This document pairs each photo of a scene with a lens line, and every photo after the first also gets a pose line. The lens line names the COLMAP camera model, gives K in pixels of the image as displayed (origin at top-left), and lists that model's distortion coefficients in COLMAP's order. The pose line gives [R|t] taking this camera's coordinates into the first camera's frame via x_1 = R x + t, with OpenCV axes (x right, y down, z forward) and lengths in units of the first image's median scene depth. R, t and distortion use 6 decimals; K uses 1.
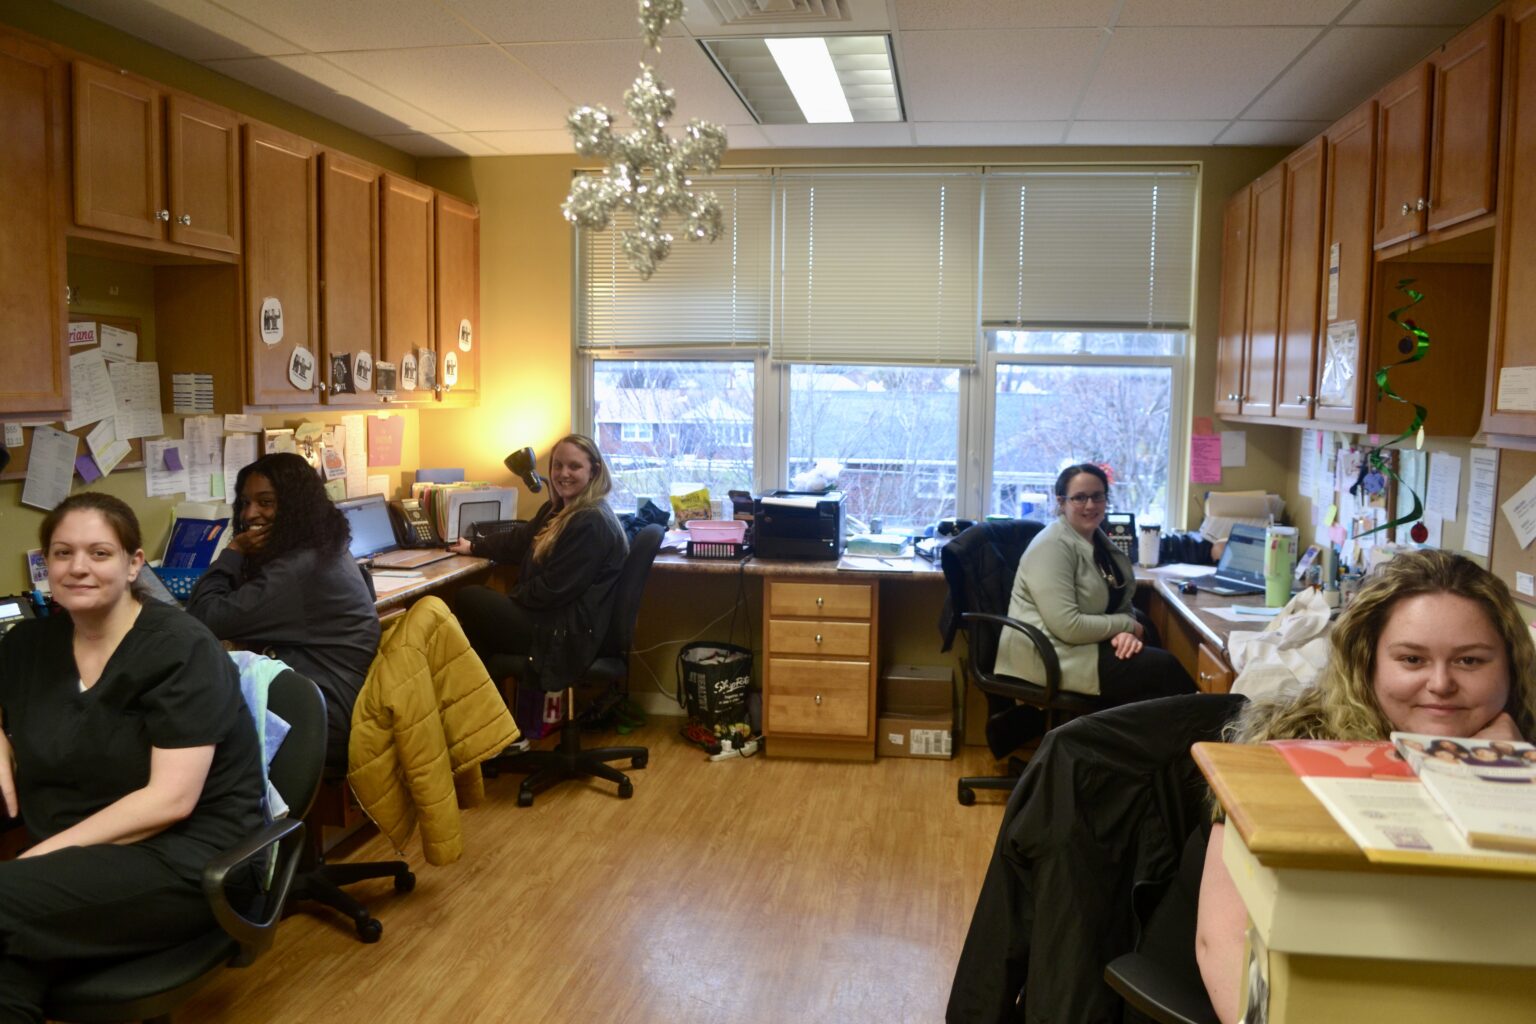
lens RADIAL K [[1216.8, 0, 766.3], [0, 1216.8, 543.8], [0, 0, 1]] dist [-0.083591, 0.010967]
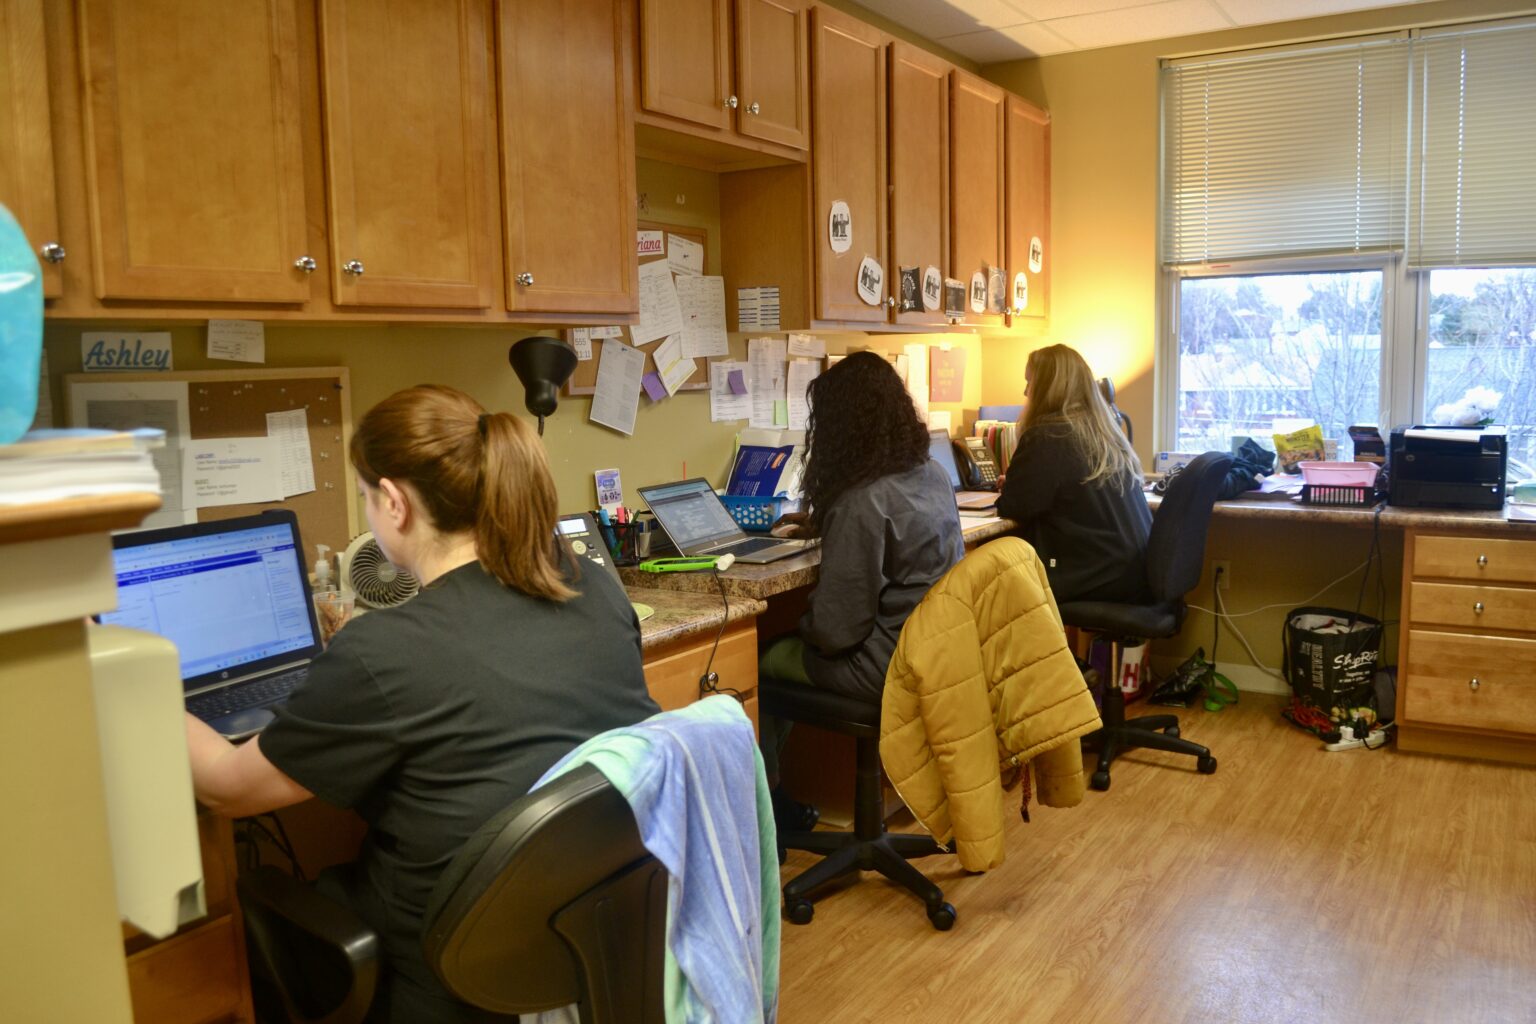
lens RADIAL K [[1216.8, 0, 766.3], [0, 1216.8, 543.8], [0, 0, 1]] dist [-0.083591, 0.010967]
pose [[0.911705, 0.024239, -0.410129, -0.071246], [-0.015181, 0.999564, 0.025329, 0.026437], [0.410564, -0.016866, 0.911676, 0.118735]]
